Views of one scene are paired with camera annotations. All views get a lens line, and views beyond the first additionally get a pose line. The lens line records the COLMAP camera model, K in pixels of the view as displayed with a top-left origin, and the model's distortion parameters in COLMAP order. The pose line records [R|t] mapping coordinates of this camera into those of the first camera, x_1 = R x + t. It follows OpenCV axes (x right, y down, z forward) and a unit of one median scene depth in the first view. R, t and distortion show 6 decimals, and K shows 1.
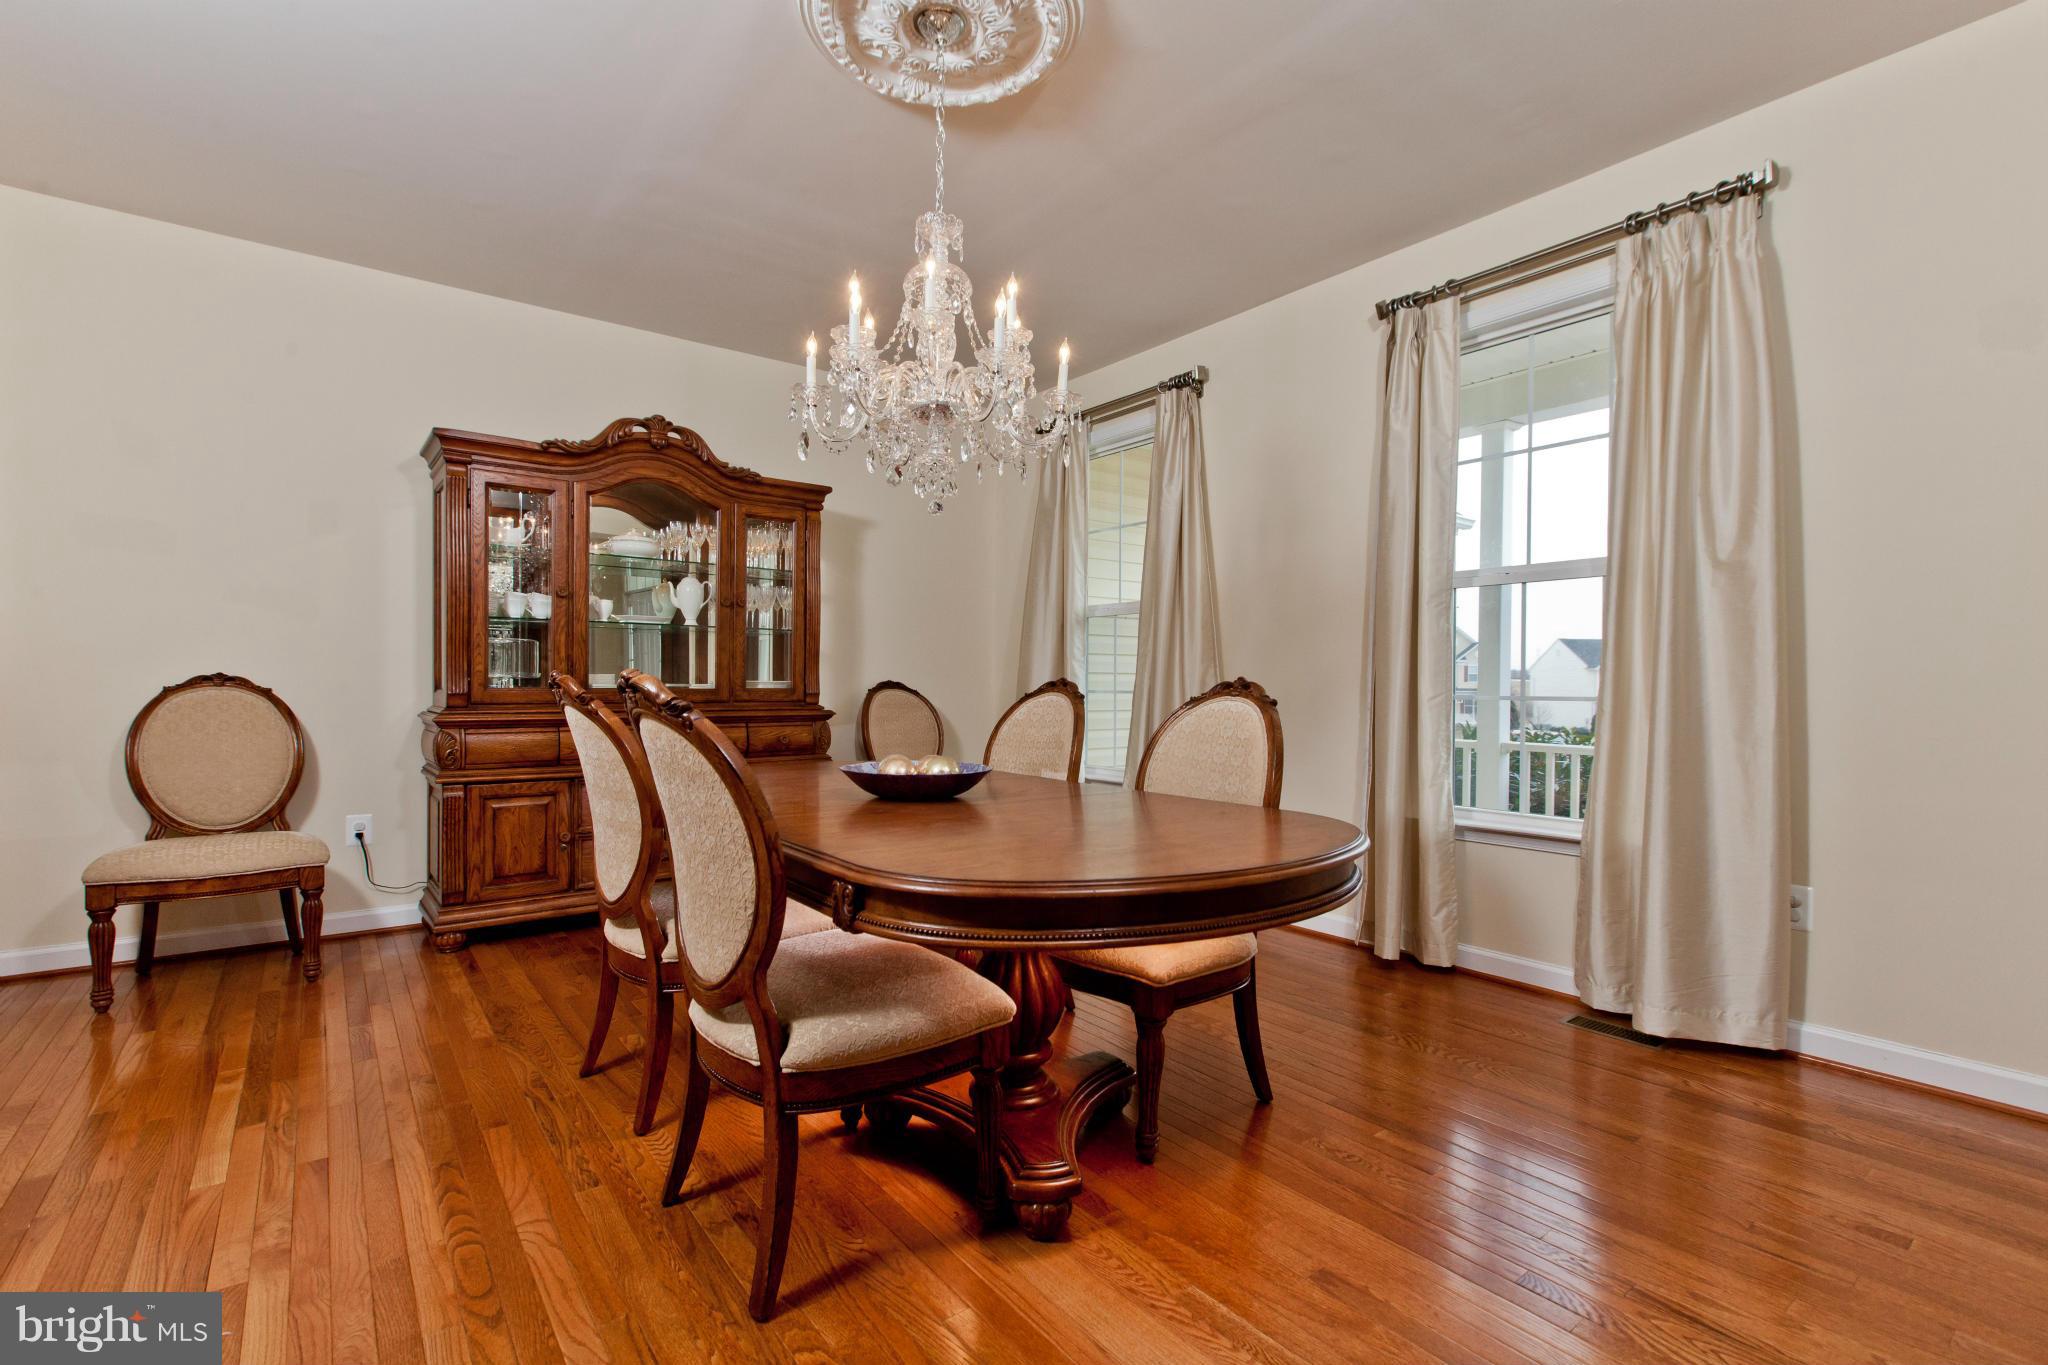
lens RADIAL K [[930.8, 0, 1021.5], [0, 930.8, 714.9], [0, 0, 1]] dist [-0.000041, 0.000604]
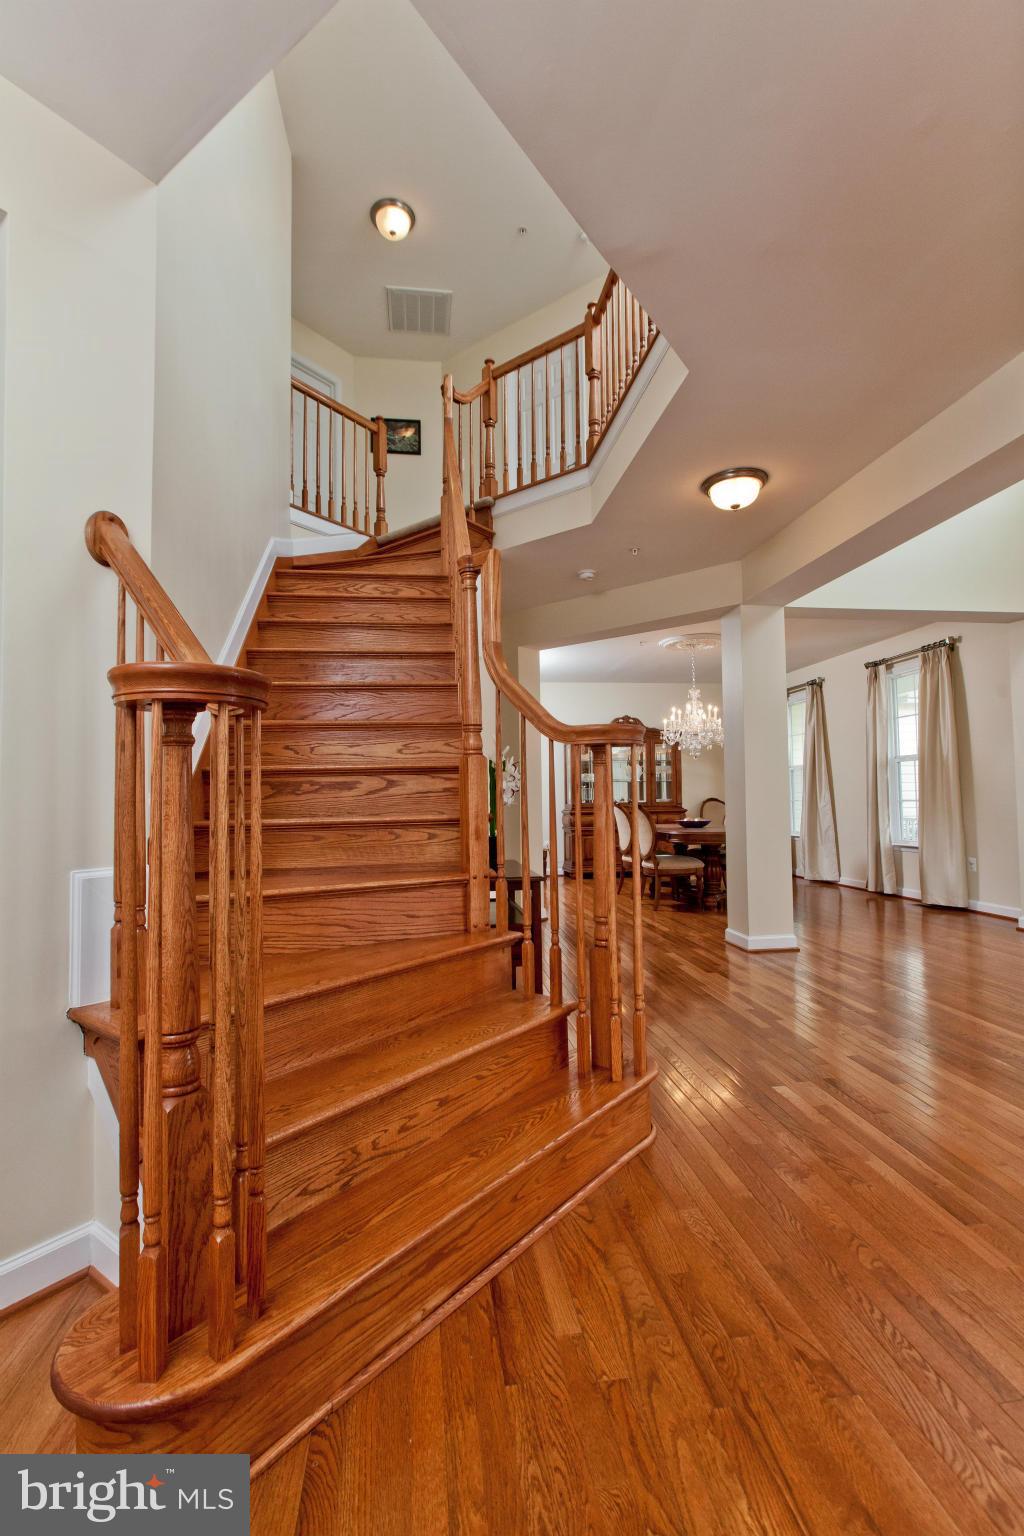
lens RADIAL K [[698.1, 0, 515.3], [0, 698.1, 764.5], [0, 0, 1]] dist [-0.000041, 0.000604]
pose [[0.874271, -0.047934, -0.483065, 0.476029], [0.010822, 0.996790, -0.079323, 0.028749], [0.485317, 0.064122, 0.871984, -1.417784]]
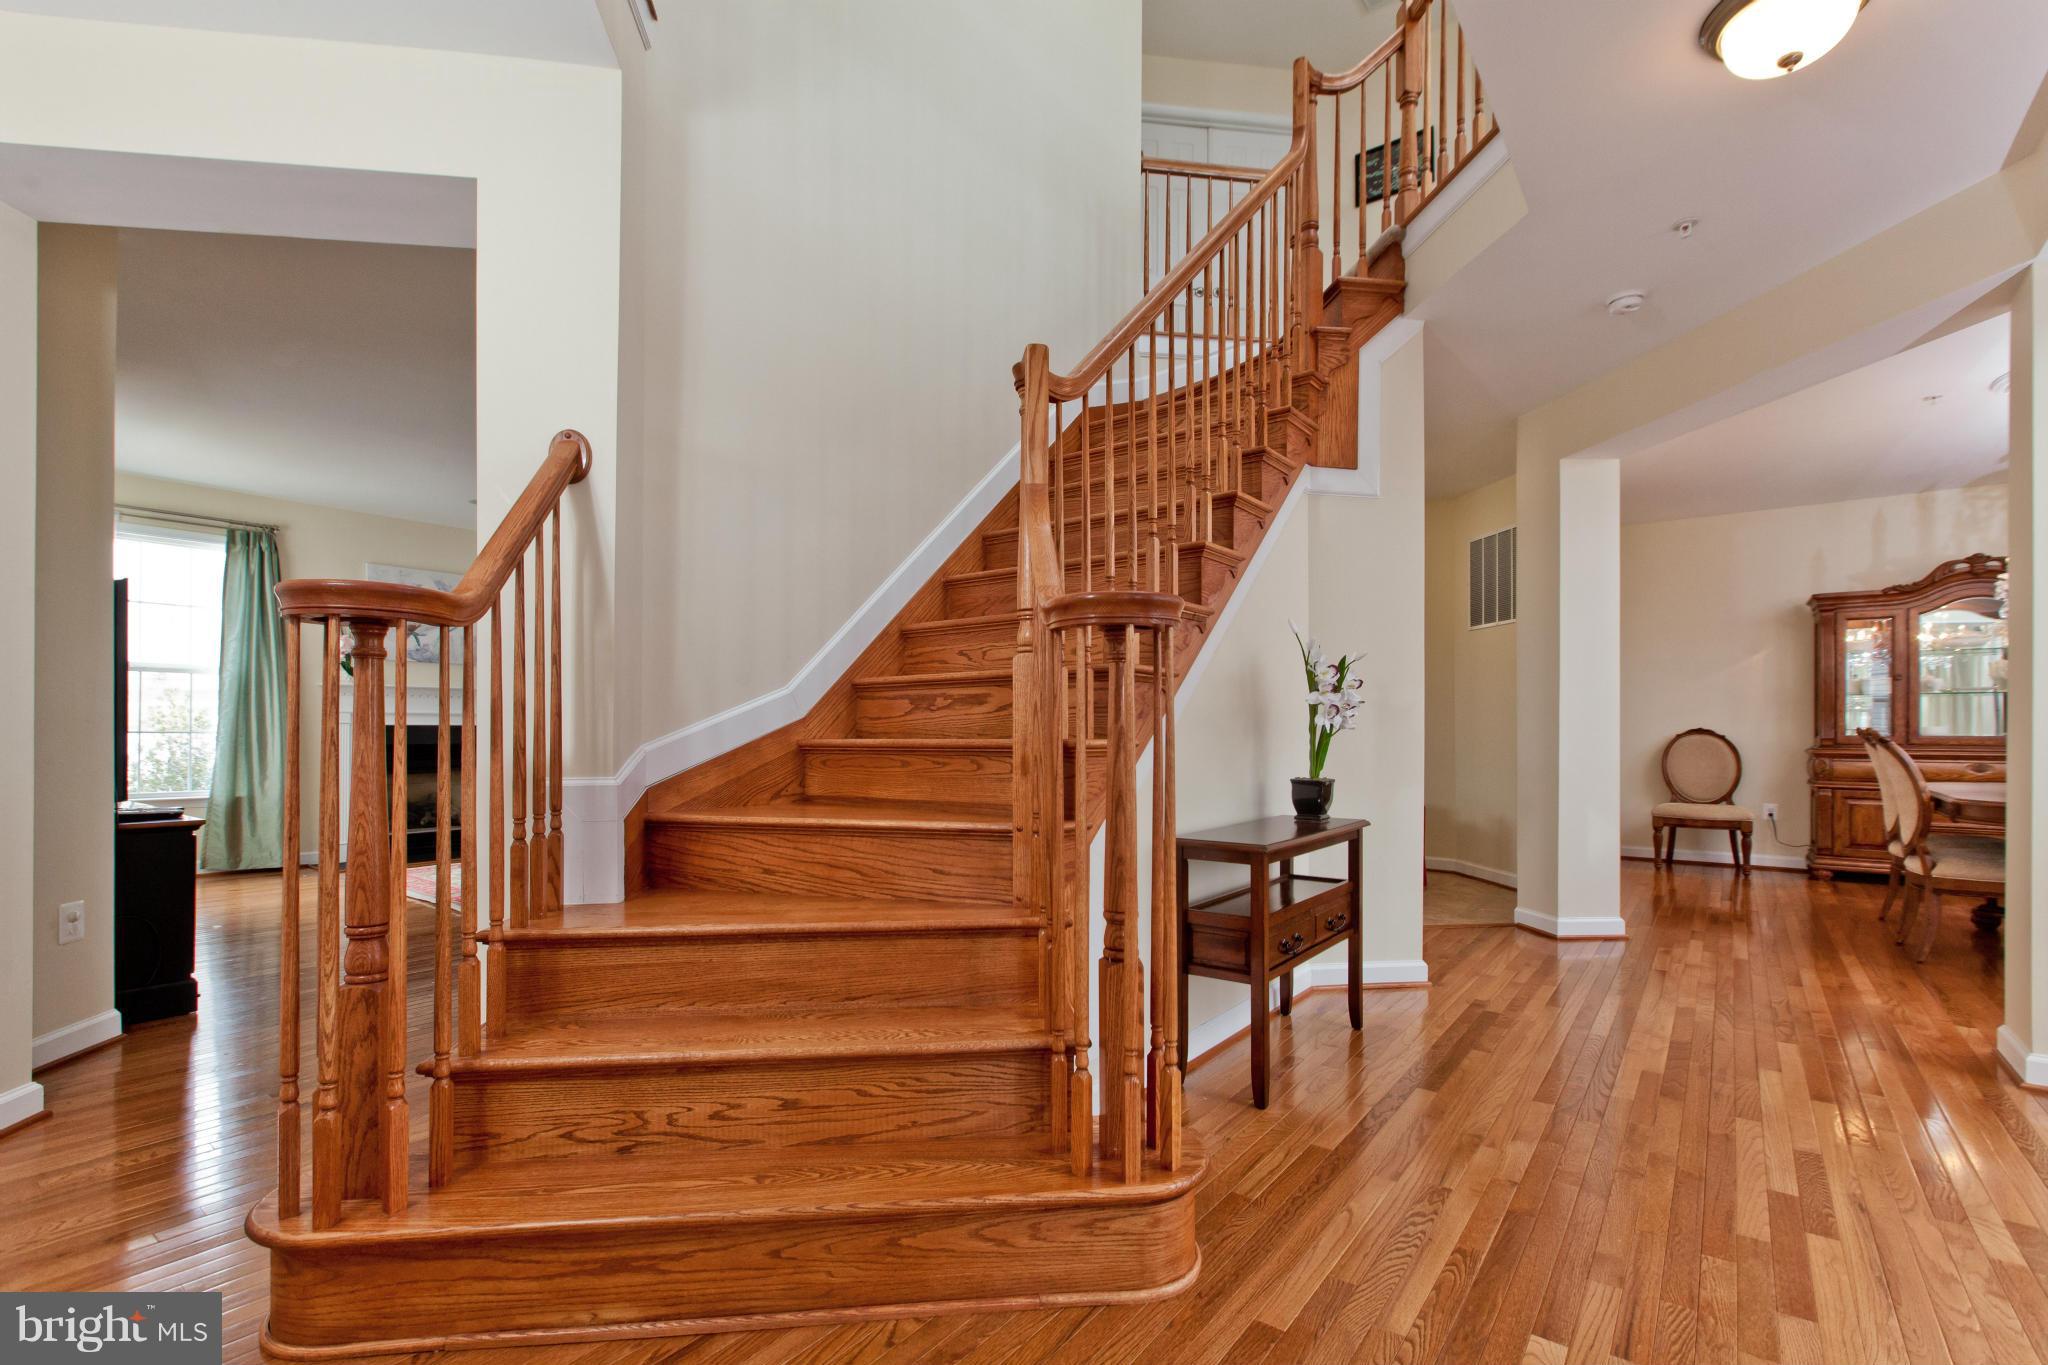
lens RADIAL K [[930.8, 0, 1021.5], [0, 930.8, 714.9], [0, 0, 1]] dist [-0.000041, 0.000604]
pose [[0.269666, -0.022518, -0.962691, 0.721211], [-0.025137, 0.999221, -0.030414, 0.025376], [0.962626, 0.032401, 0.268890, -1.003468]]
